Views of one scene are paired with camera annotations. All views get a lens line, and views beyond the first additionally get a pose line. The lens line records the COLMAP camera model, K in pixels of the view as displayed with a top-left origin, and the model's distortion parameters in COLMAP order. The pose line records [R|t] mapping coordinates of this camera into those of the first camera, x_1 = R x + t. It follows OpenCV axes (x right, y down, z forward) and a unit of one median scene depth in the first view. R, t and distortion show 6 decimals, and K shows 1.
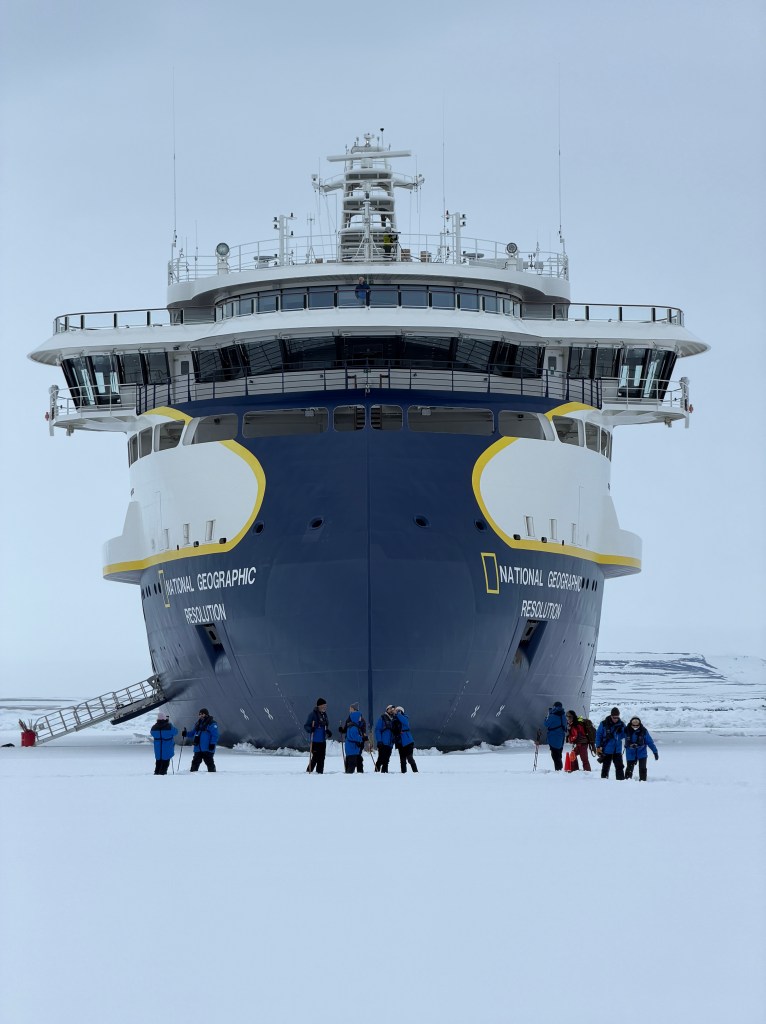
lens RADIAL K [[3874.1, 0, 383.0], [0, 3874.1, 512.0], [0, 0, 1]] dist [-0.114322, -1.056781]
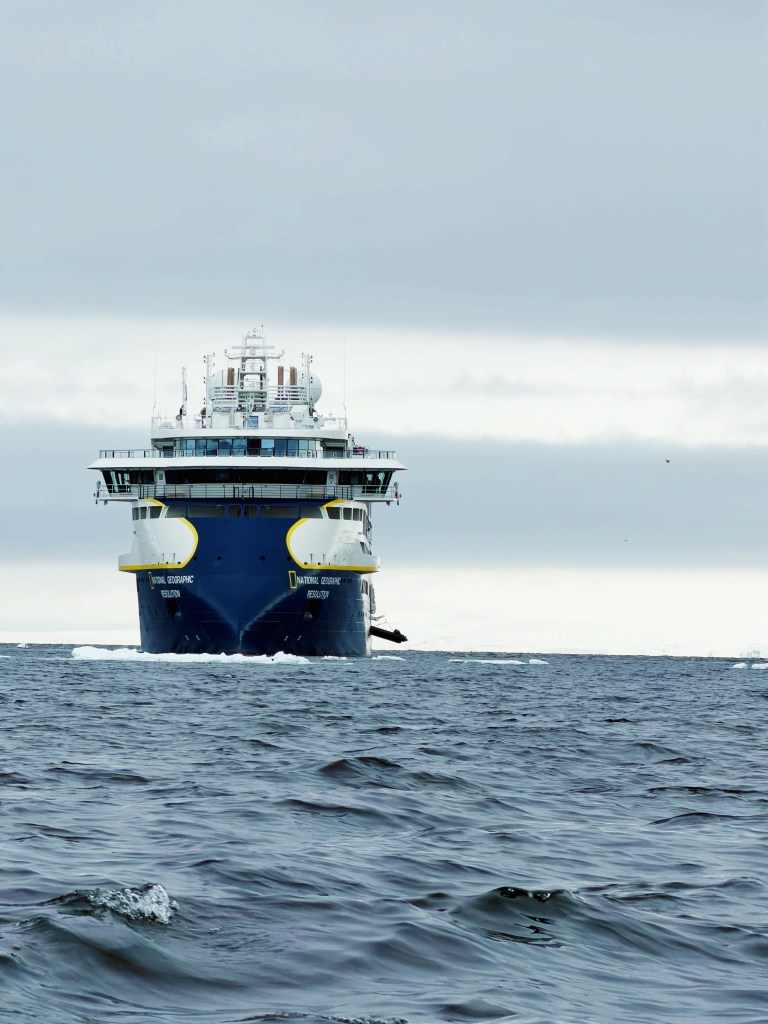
lens RADIAL K [[3874.1, 0, 384.0], [0, 3874.1, 512.0], [0, 0, 1]] dist [-0.114322, -1.056781]
pose [[0.999688, 0.015611, 0.019476, 0.032594], [-0.015985, 0.999688, 0.019182, -0.063667], [-0.019171, -0.019488, 0.999626, -1.209108]]
